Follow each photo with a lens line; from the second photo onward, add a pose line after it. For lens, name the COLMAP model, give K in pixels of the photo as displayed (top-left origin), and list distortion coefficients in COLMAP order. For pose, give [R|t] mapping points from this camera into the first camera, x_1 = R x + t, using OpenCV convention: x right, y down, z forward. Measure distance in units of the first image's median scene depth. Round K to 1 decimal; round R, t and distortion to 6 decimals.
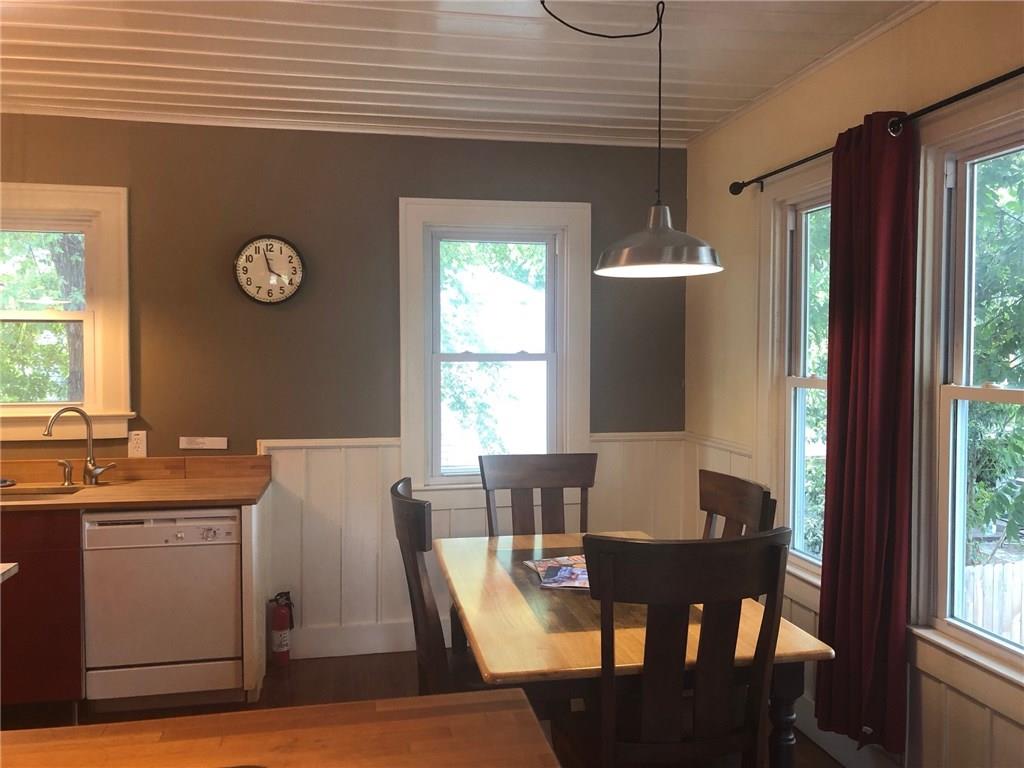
lens RADIAL K [[828.1, 0, 512.0], [0, 828.1, 384.0], [0, 0, 1]] dist [0.041139, -0.089455]
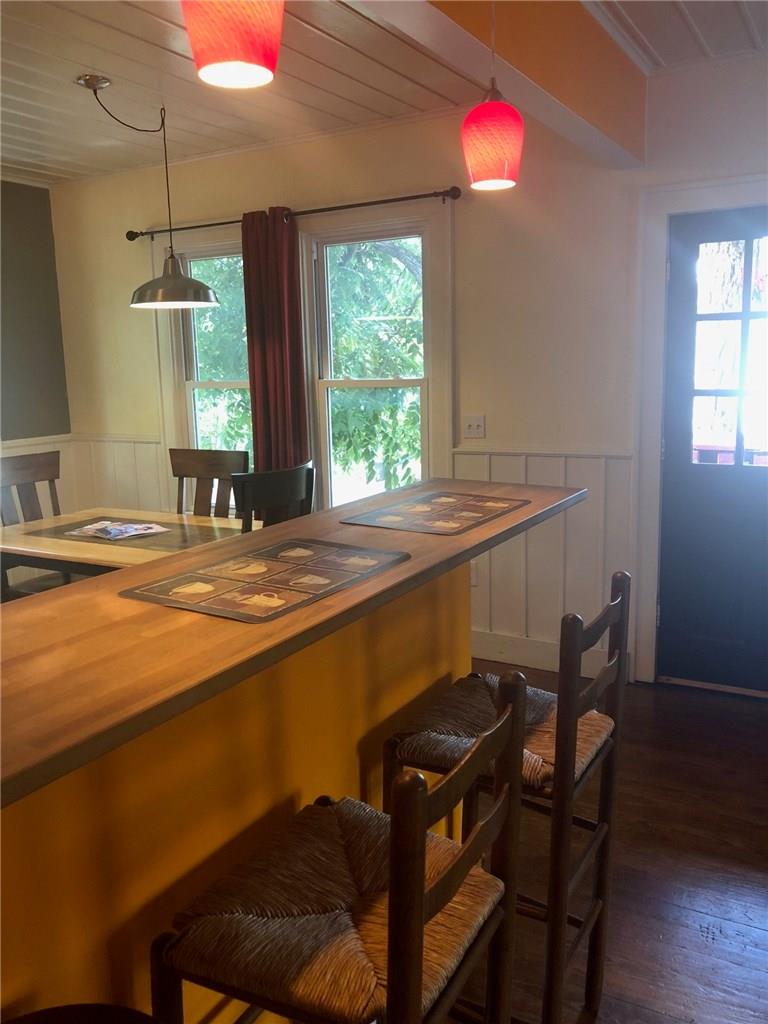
lens RADIAL K [[828.1, 0, 358.1], [0, 828.1, 512.7], [0, 0, 1]] dist [0.041139, -0.089455]
pose [[0.673245, -0.152305, 0.723564, -0.616578], [0.056052, 0.986253, 0.155445, 0.009204], [-0.737292, -0.064095, 0.672527, -0.192833]]
